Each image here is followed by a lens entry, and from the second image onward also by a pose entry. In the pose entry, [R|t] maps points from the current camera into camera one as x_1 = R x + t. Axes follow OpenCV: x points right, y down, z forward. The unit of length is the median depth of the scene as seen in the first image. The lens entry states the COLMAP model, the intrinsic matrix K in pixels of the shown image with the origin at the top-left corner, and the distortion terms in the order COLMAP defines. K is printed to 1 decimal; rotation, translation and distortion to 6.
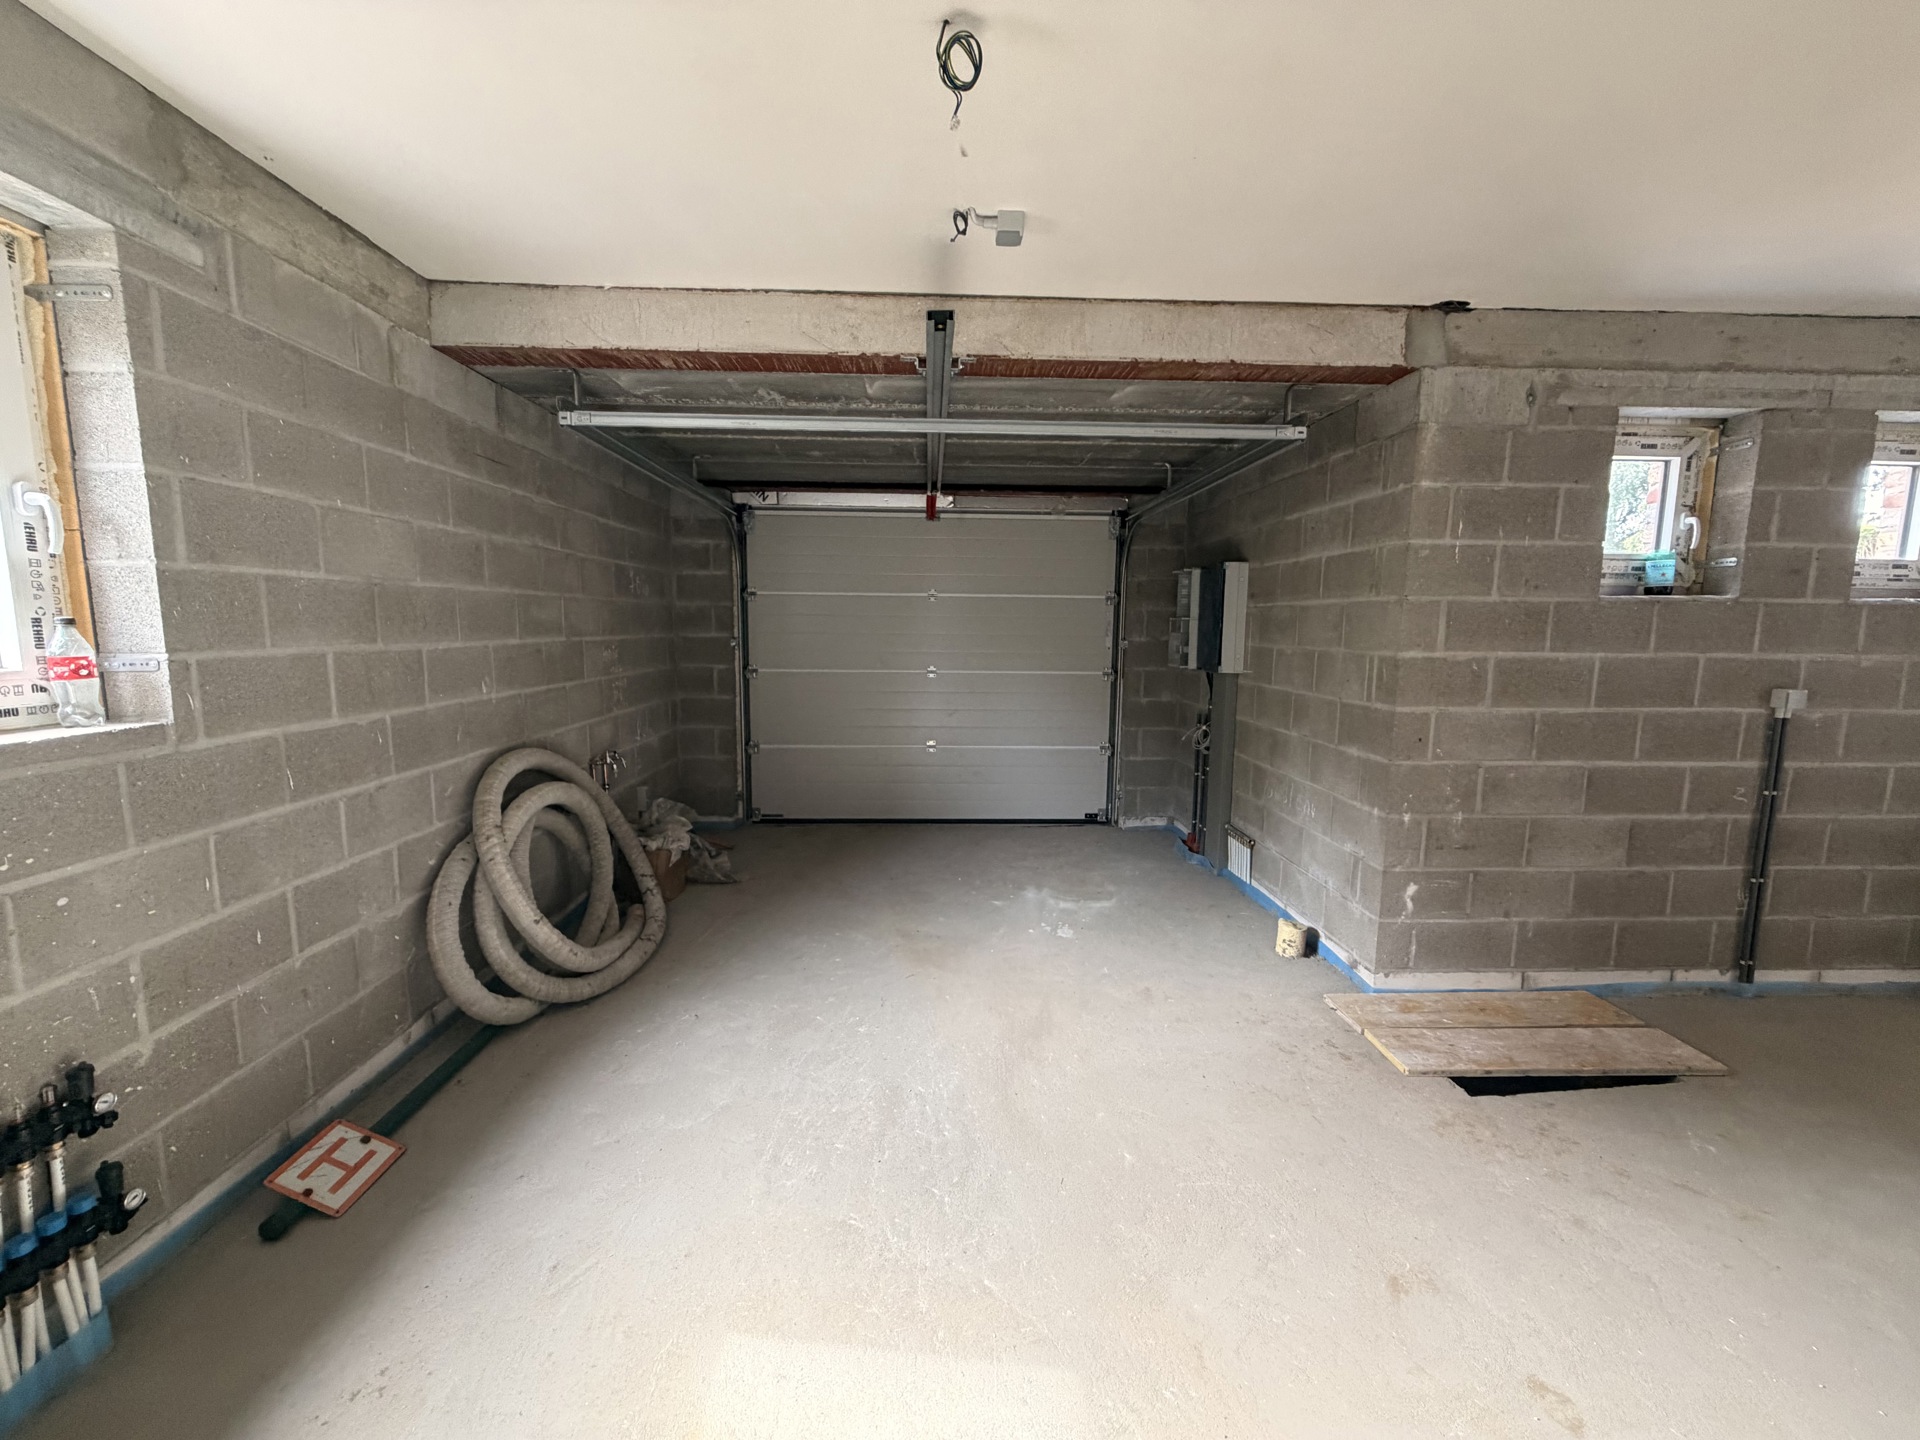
lens RADIAL K [[769.1, 0, 949.9], [0, 769.1, 720.7], [0, 0, 1]] dist [-0.000301, 0.000450]
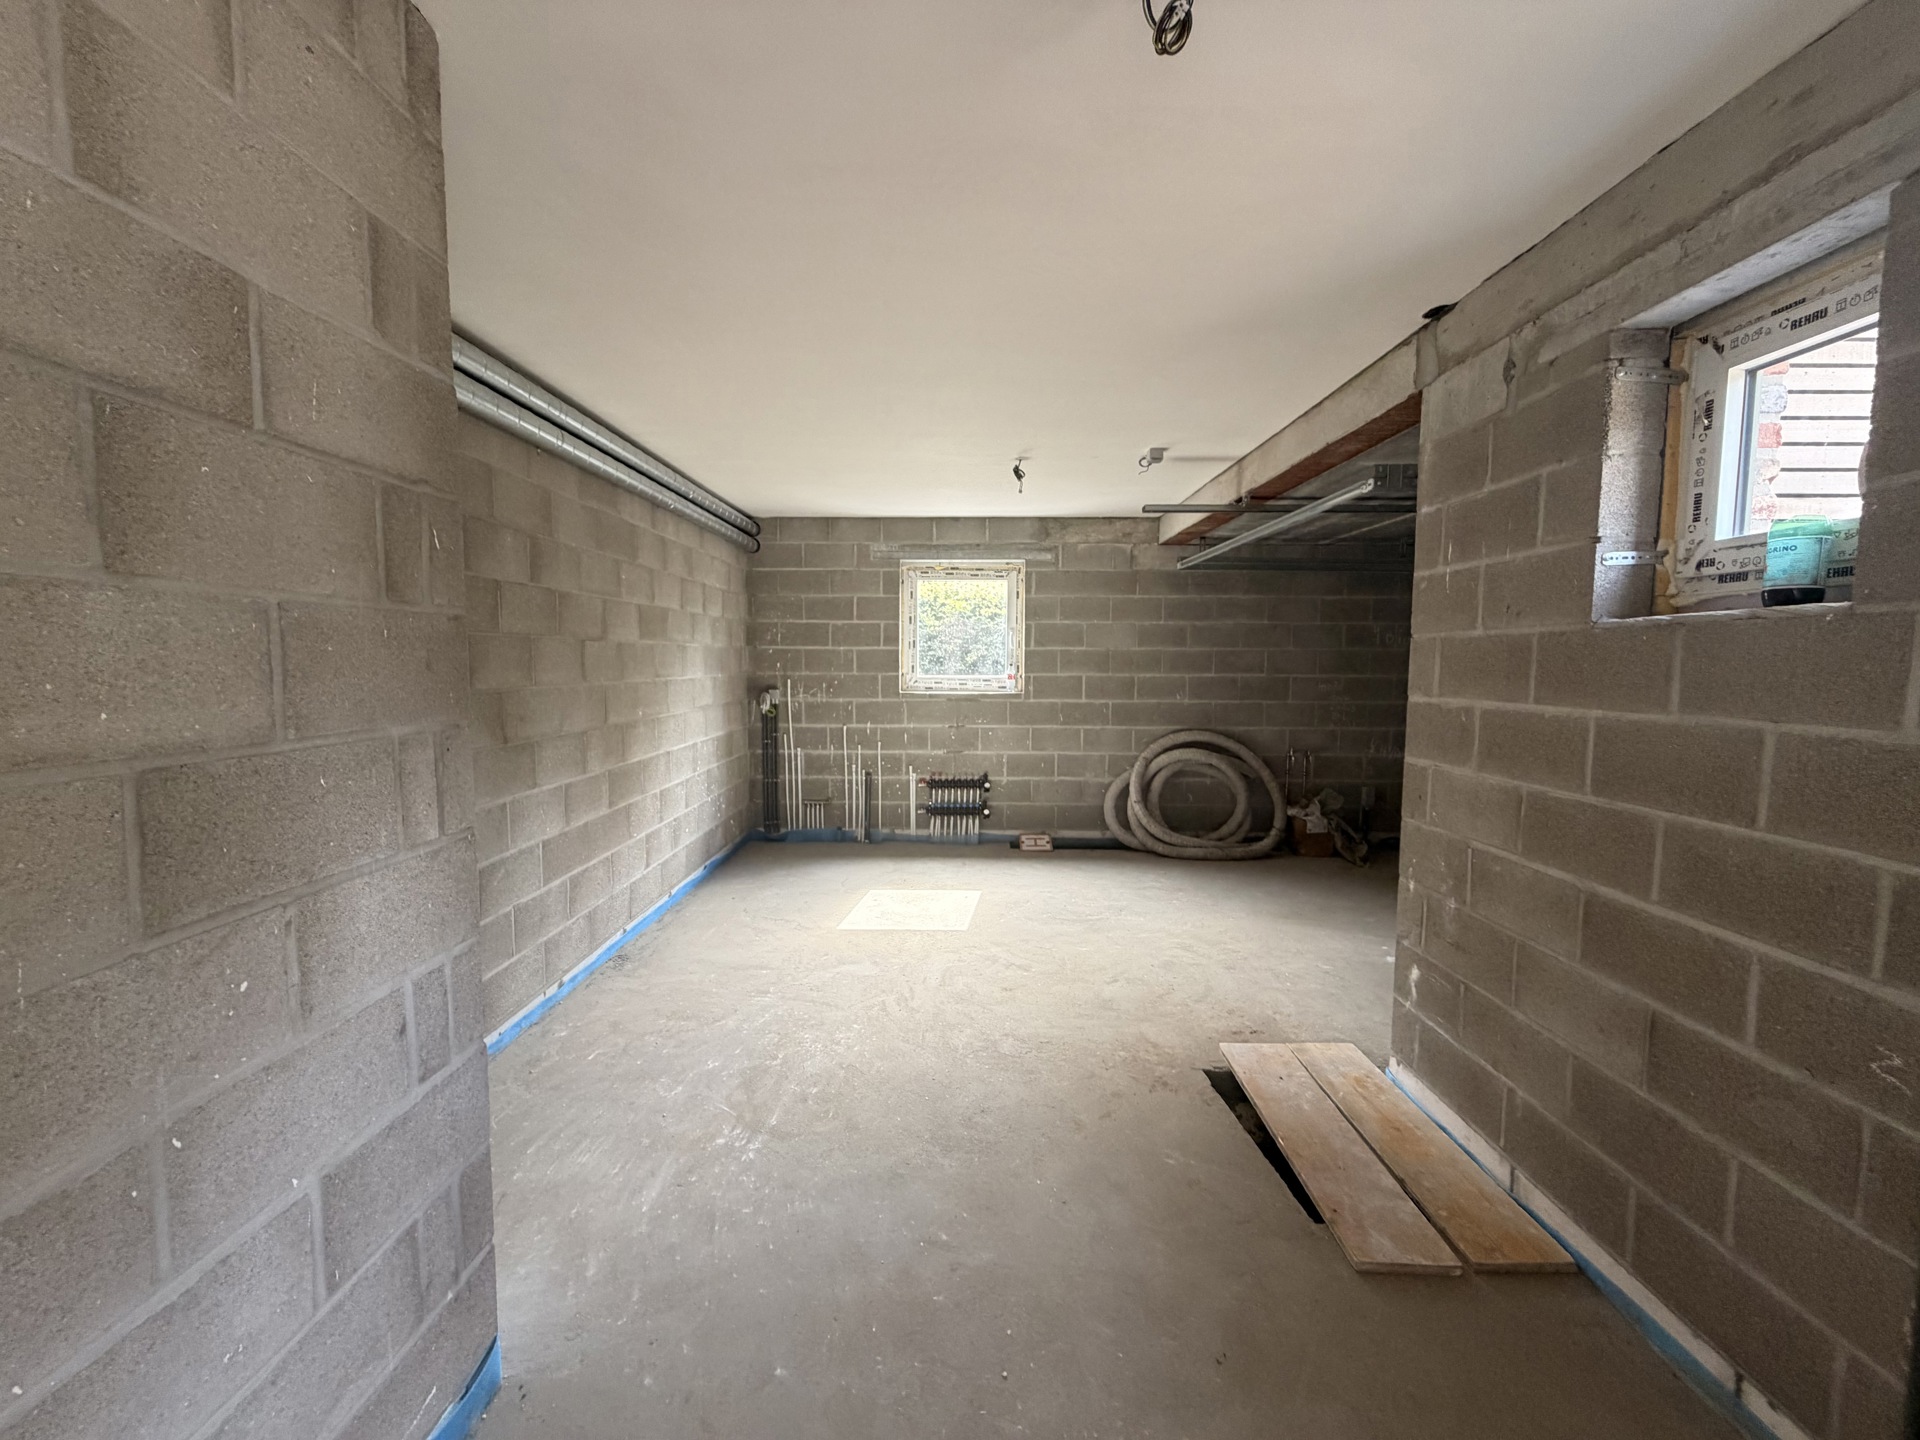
lens RADIAL K [[769.1, 0, 949.9], [0, 769.1, 720.7], [0, 0, 1]] dist [-0.000301, 0.000450]
pose [[-0.054923, 0.069796, -0.996048, 1.542983], [-0.128892, 0.988712, 0.076389, -0.060217], [0.990136, 0.132579, -0.045307, 0.515377]]
